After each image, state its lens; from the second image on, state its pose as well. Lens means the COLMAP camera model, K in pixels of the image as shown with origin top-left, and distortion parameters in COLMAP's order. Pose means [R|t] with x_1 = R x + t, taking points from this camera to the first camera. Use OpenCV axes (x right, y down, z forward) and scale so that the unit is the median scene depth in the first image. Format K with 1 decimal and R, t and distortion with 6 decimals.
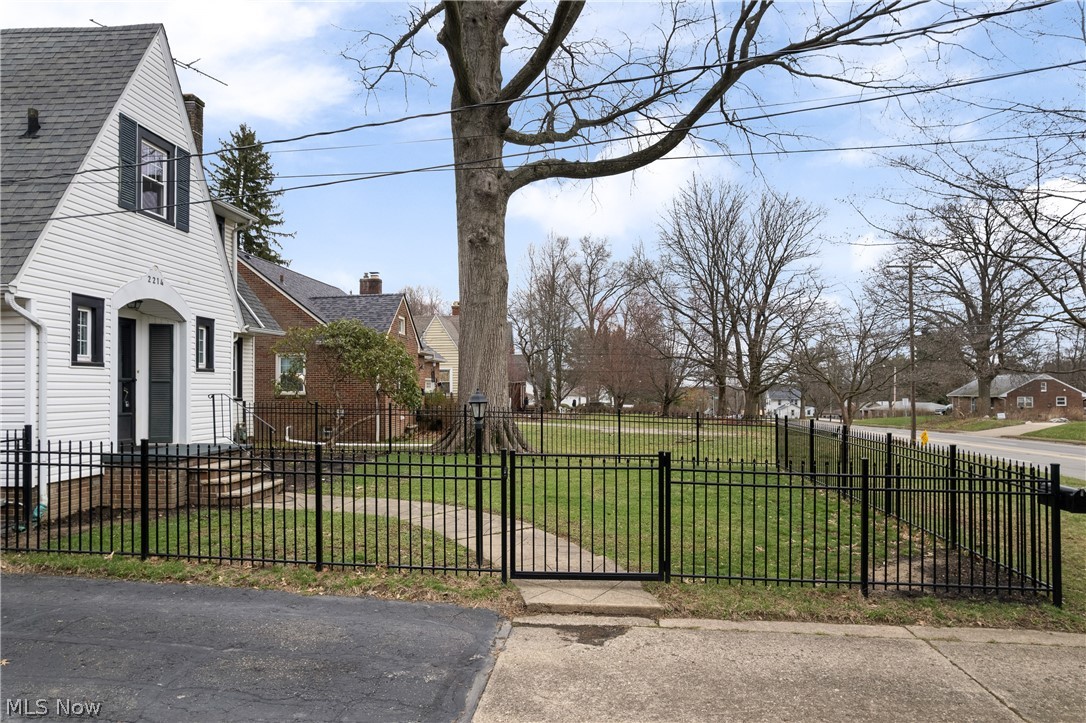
lens RADIAL K [[703.4, 0, 540.9], [0, 703.4, 384.4], [0, 0, 1]] dist [-0.024721, 0.000504]
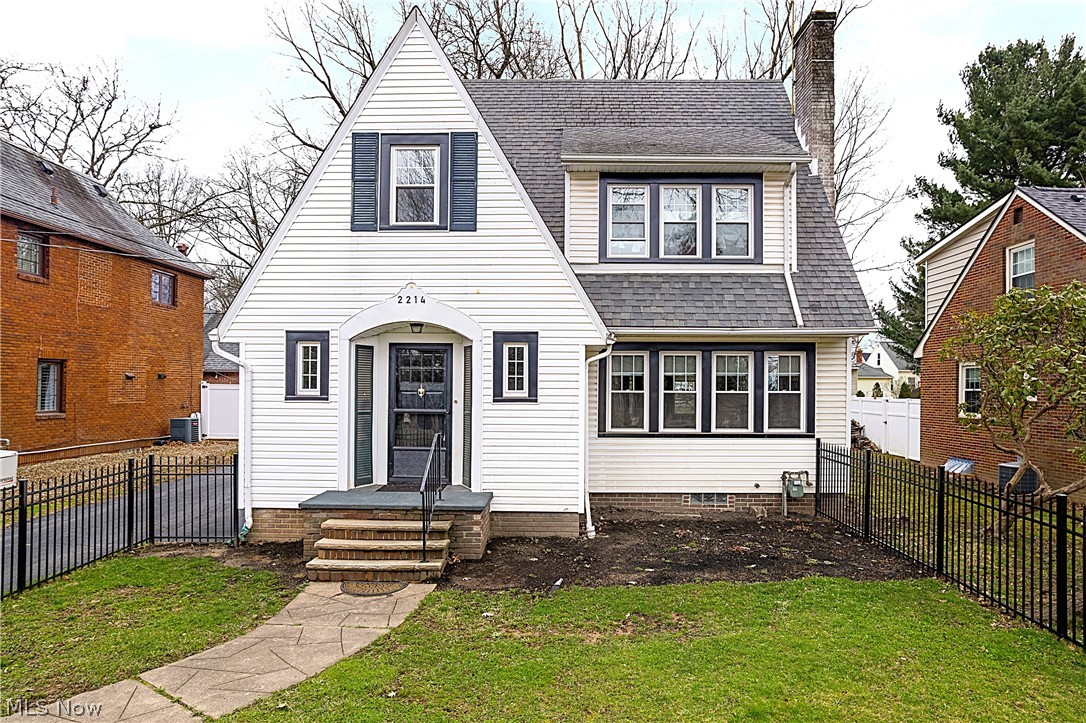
lens RADIAL K [[703.4, 0, 540.9], [0, 703.4, 384.4], [0, 0, 1]] dist [-0.024721, 0.000504]
pose [[0.060834, -0.006921, -0.998124, 0.331481], [0.001698, 0.999975, -0.006830, -0.035420], [0.998146, -0.001279, 0.060844, 1.087798]]
